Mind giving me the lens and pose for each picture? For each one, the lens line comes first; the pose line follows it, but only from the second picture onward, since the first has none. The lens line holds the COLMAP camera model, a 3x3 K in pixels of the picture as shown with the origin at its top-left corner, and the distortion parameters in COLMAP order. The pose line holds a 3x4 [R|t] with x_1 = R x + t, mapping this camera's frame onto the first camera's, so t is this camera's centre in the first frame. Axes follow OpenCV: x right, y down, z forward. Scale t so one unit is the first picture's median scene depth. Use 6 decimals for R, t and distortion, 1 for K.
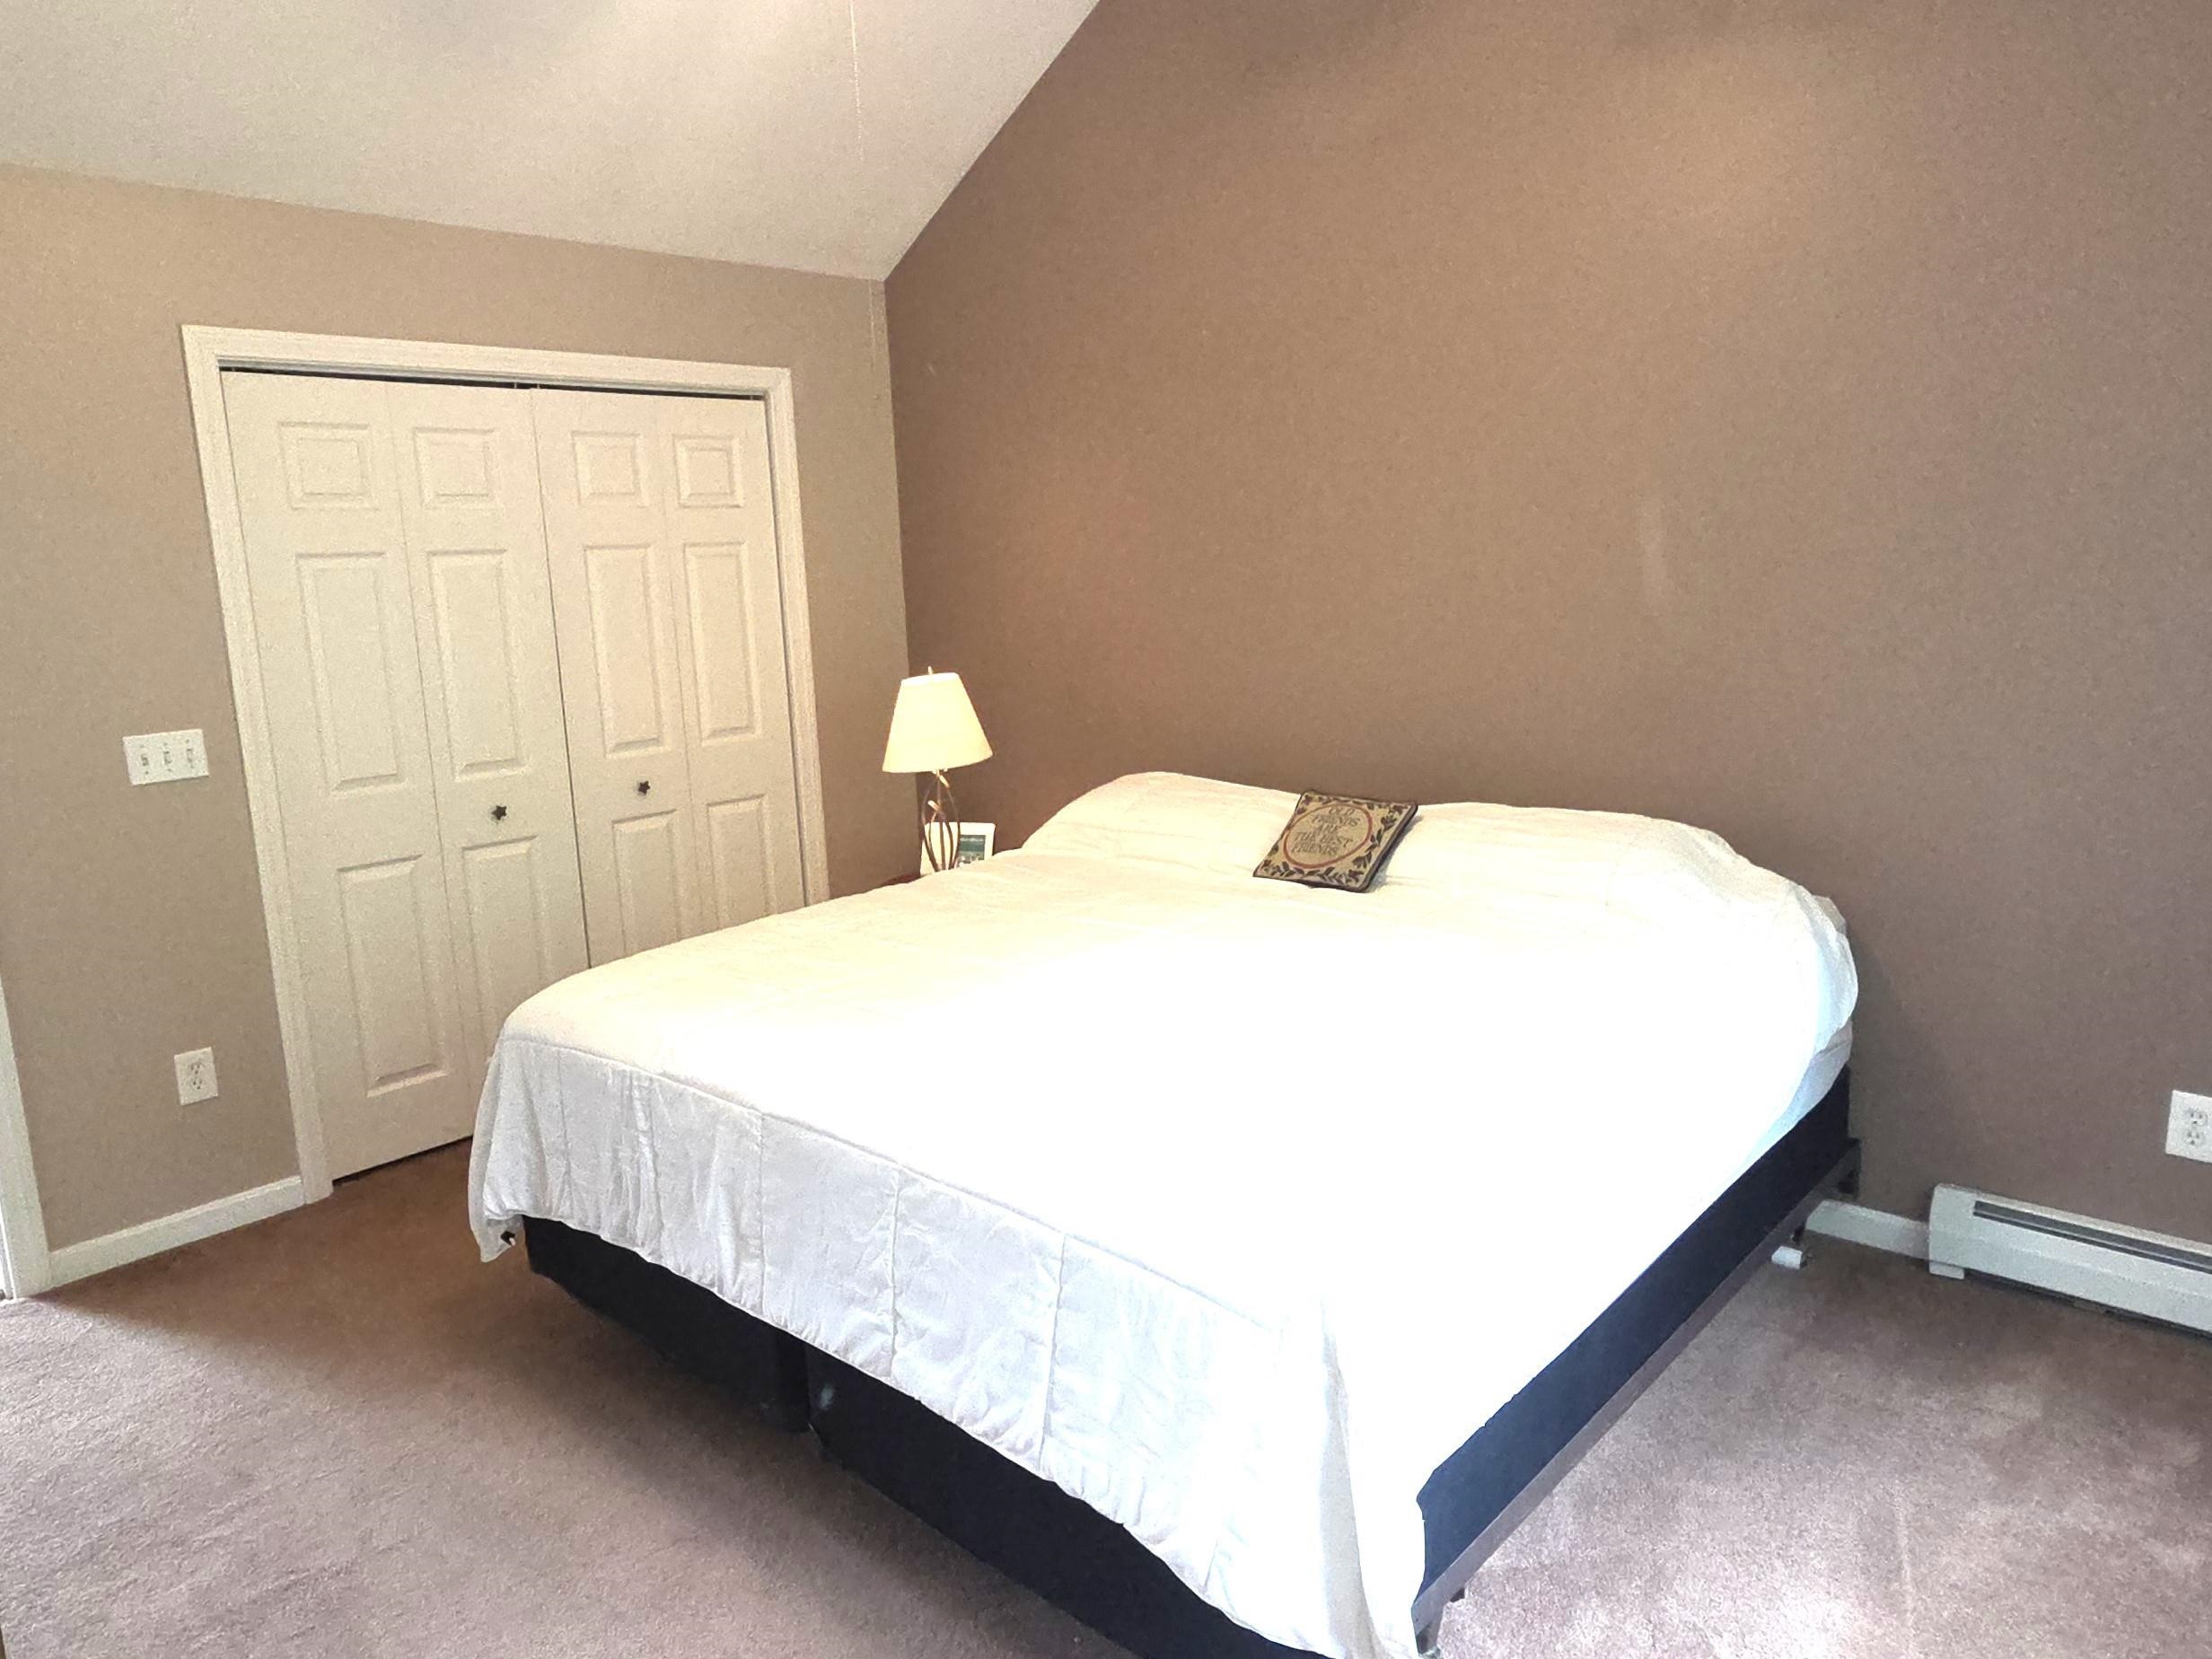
lens RADIAL K [[1481.4, 0, 1106.0], [0, 1481.4, 829.5], [0, 0, 1]] dist [-0.000375, -0.000054]
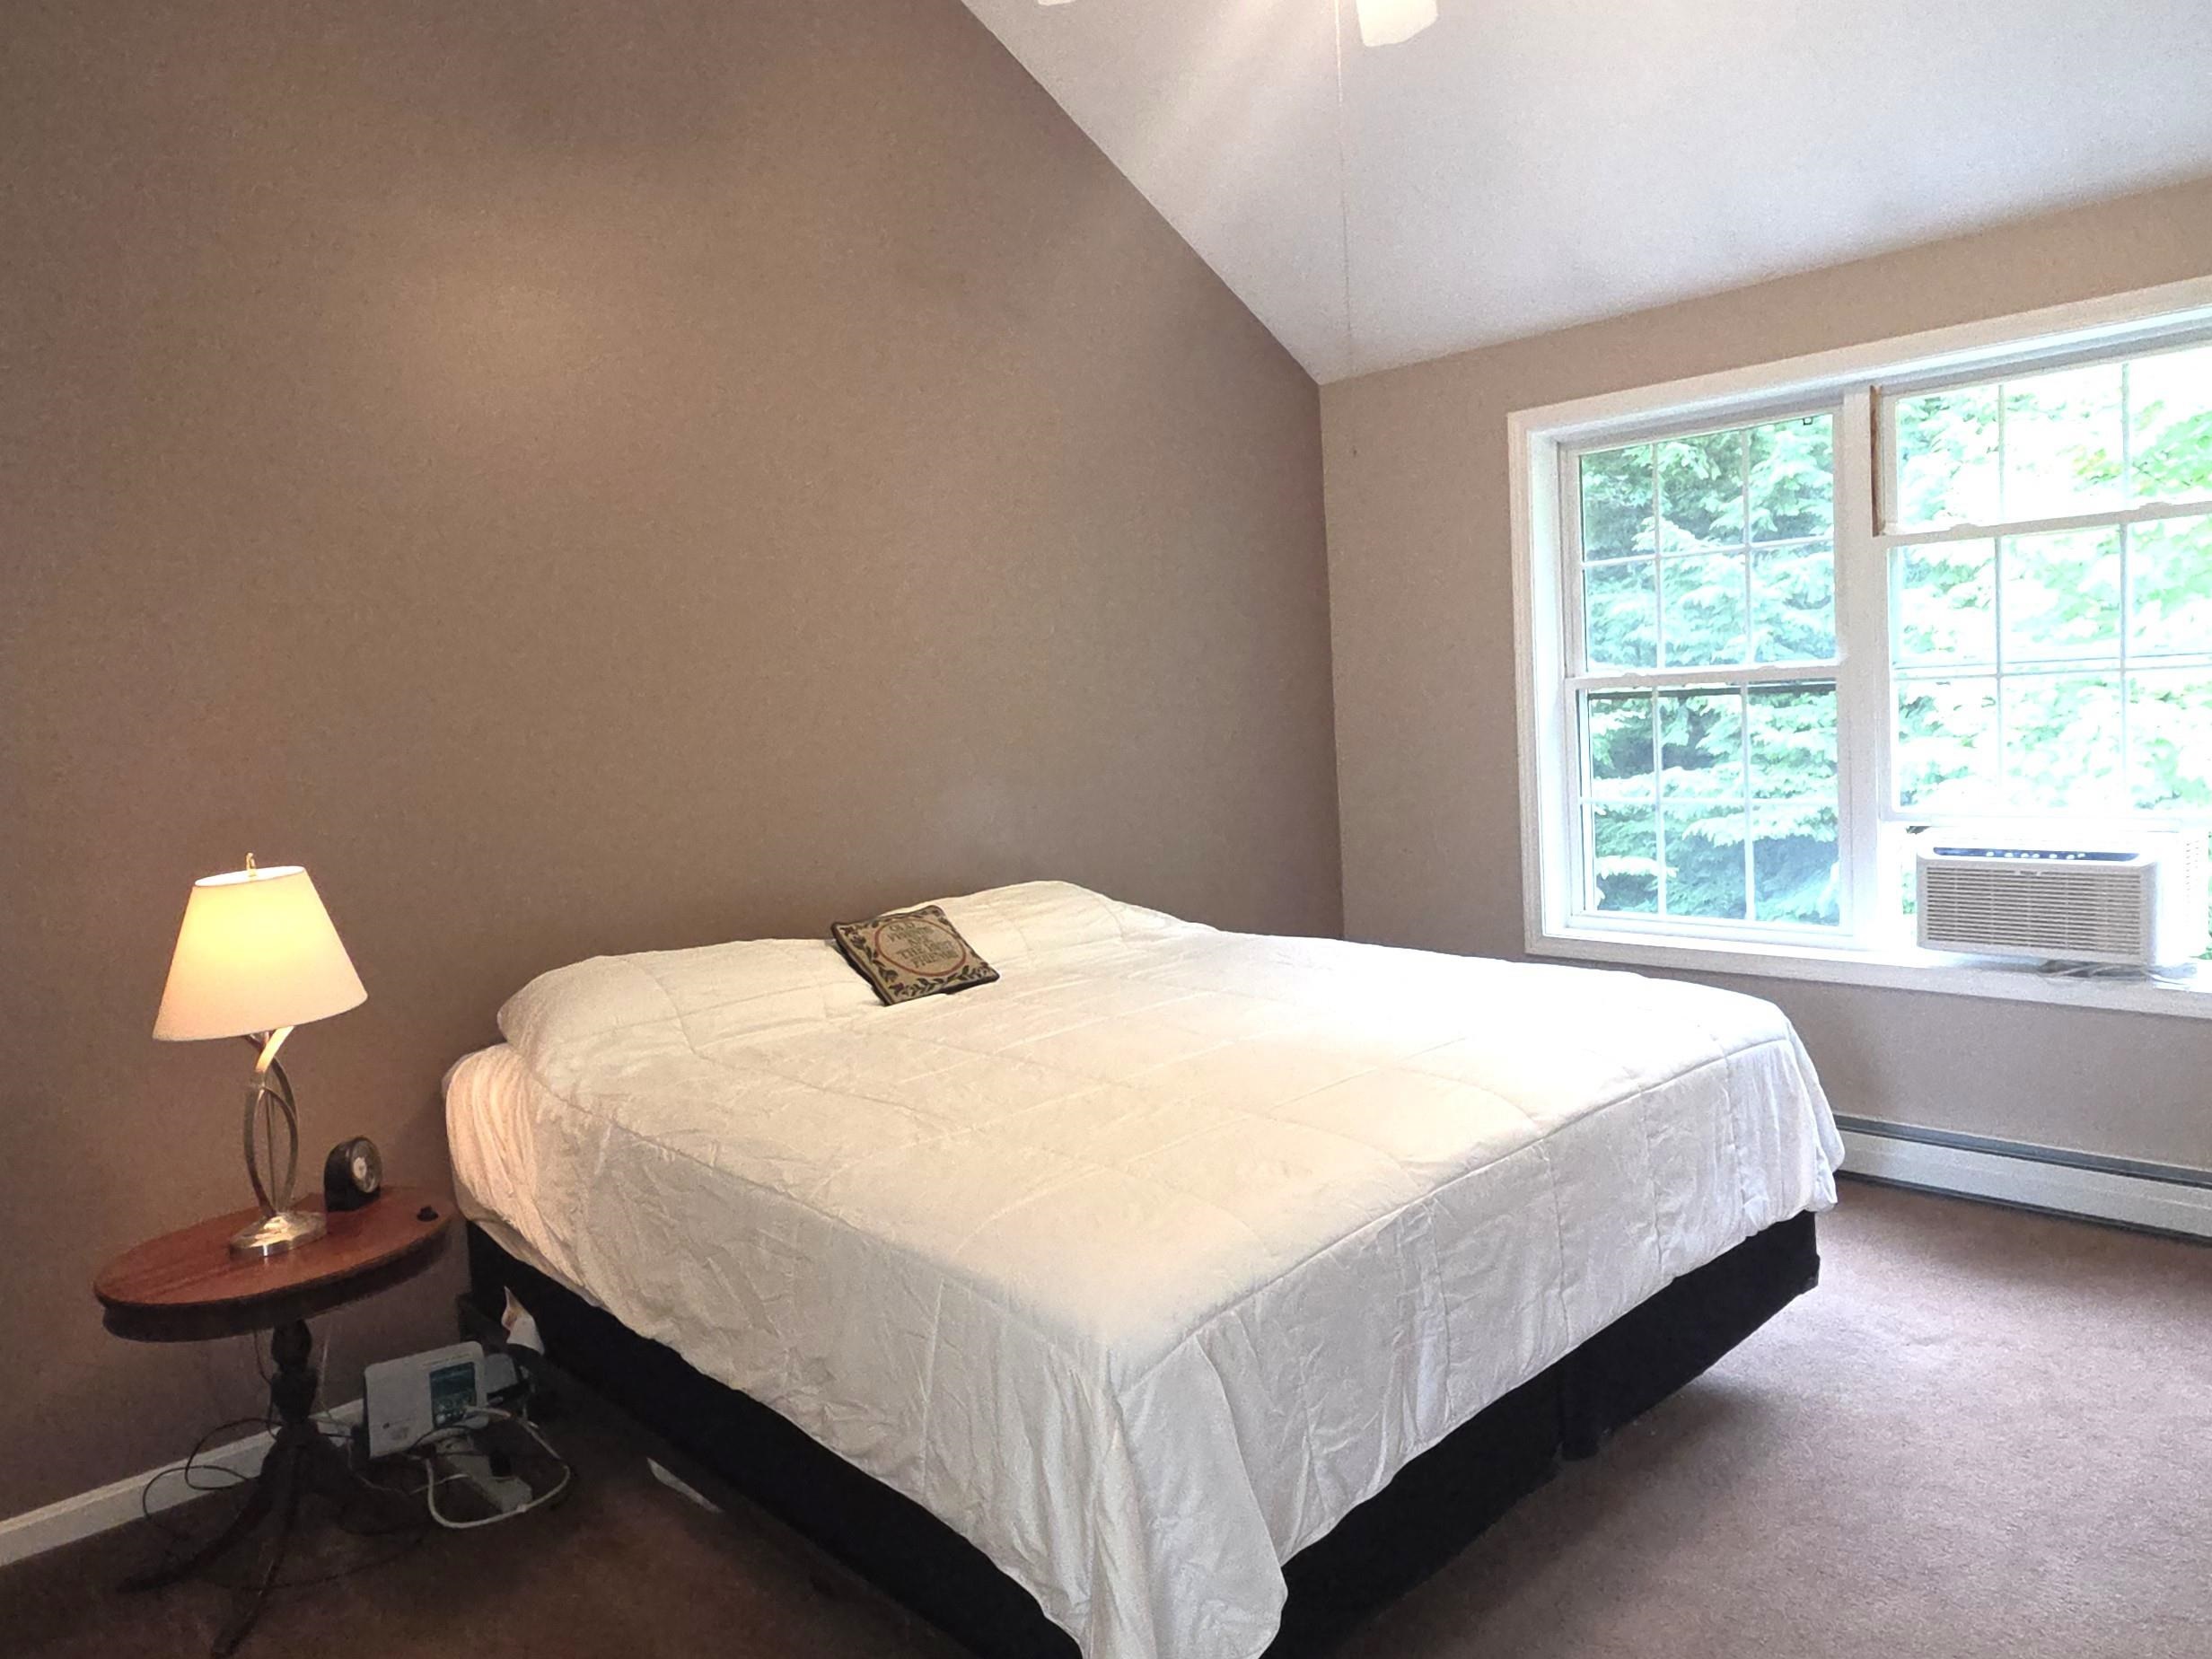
lens RADIAL K [[1481.4, 0, 1106.0], [0, 1481.4, 829.5], [0, 0, 1]] dist [-0.000375, -0.000054]
pose [[0.064703, -0.048743, 0.996713, -0.835280], [0.234870, 0.971491, 0.032263, -0.075236], [-0.969871, 0.232011, 0.074307, 0.787730]]
